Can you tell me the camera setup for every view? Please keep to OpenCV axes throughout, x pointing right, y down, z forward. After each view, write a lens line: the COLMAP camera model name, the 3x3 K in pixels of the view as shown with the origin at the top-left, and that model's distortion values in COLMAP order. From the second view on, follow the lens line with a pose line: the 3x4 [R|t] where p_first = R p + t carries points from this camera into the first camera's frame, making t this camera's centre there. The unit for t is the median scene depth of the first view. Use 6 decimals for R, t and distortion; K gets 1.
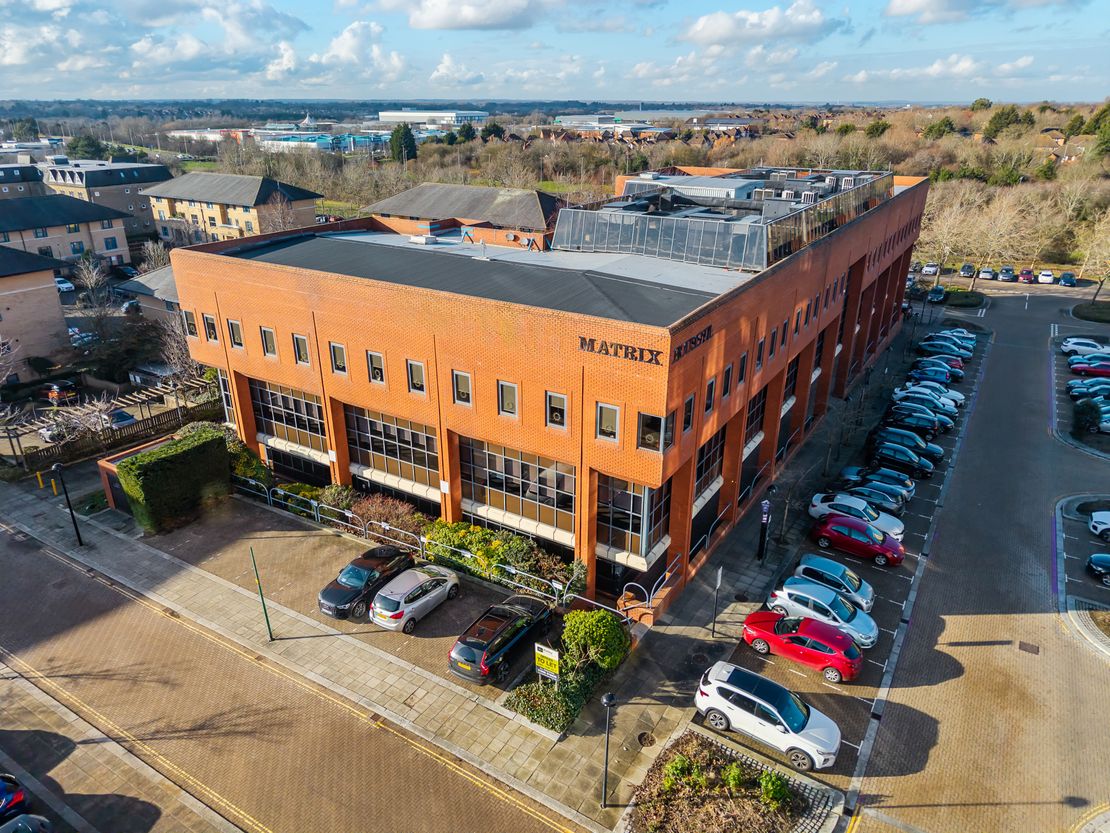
lens RADIAL K [[749.5, 0, 555.0], [0, 749.5, 416.5], [0, 0, 1]] dist [-0.000401, -0.000369]
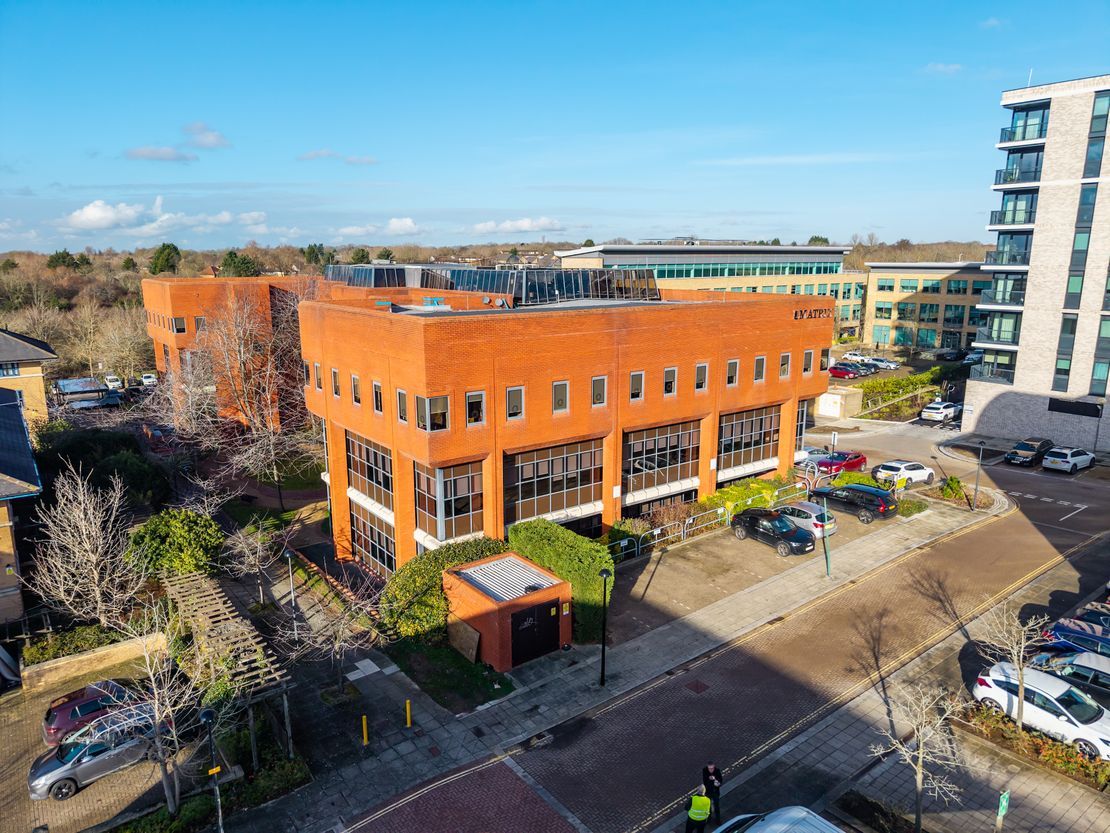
lens RADIAL K [[749.5, 0, 555.0], [0, 749.5, 416.5], [0, 0, 1]] dist [-0.000401, -0.000369]
pose [[0.365776, -0.198284, 0.909336, -1.481828], [0.361520, 0.930590, 0.057499, -0.159353], [-0.857619, 0.307711, 0.412071, 0.753080]]
